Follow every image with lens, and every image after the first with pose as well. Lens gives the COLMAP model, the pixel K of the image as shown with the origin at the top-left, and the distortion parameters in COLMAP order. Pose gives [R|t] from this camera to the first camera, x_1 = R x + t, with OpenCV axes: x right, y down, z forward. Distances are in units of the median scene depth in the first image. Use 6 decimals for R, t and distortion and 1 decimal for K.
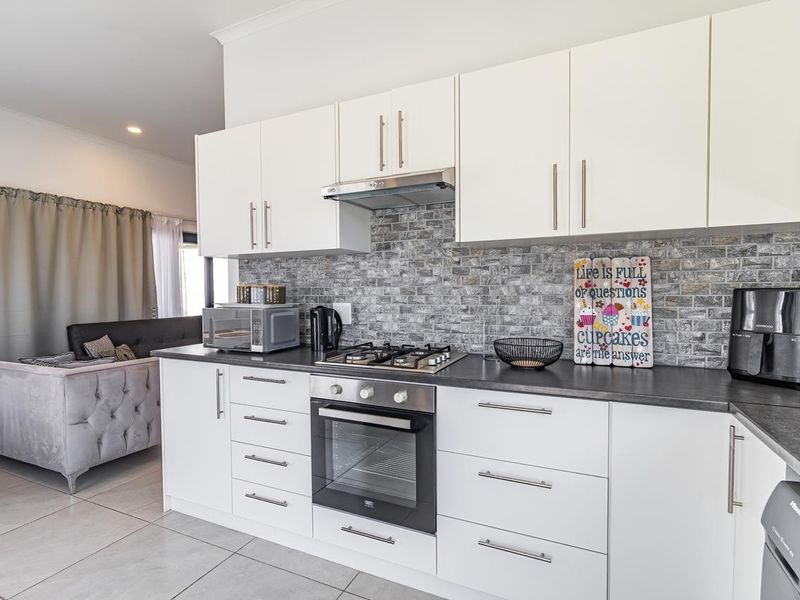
lens RADIAL K [[411.3, 0, 400.7], [0, 411.3, 306.7], [0, 0, 1]] dist [-0.002150, 0.000207]
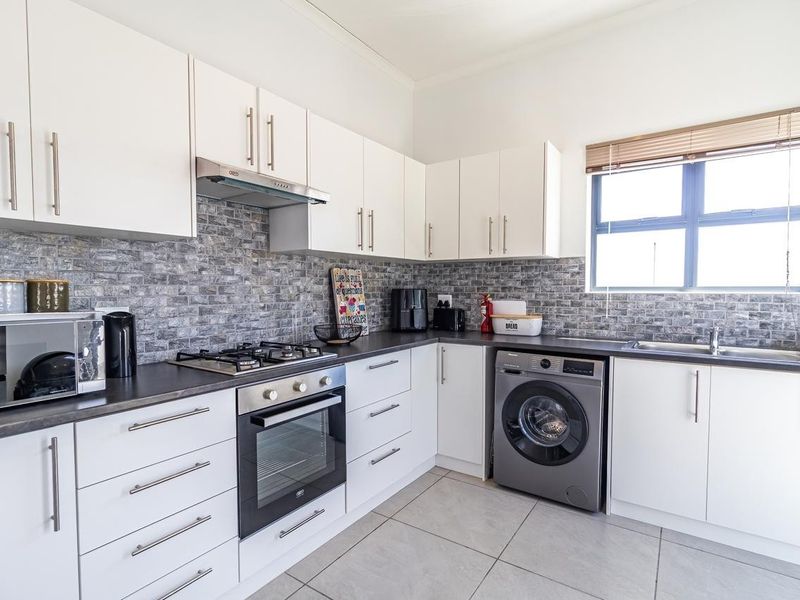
lens RADIAL K [[422.1, 0, 398.8], [0, 422.1, 303.8], [0, 0, 1]] dist [0.015168, 0.000481]
pose [[0.171101, -0.032023, 0.984733, -0.865395], [0.038621, 0.998921, 0.025774, -0.016673], [-0.984496, 0.033621, 0.172153, 0.441281]]
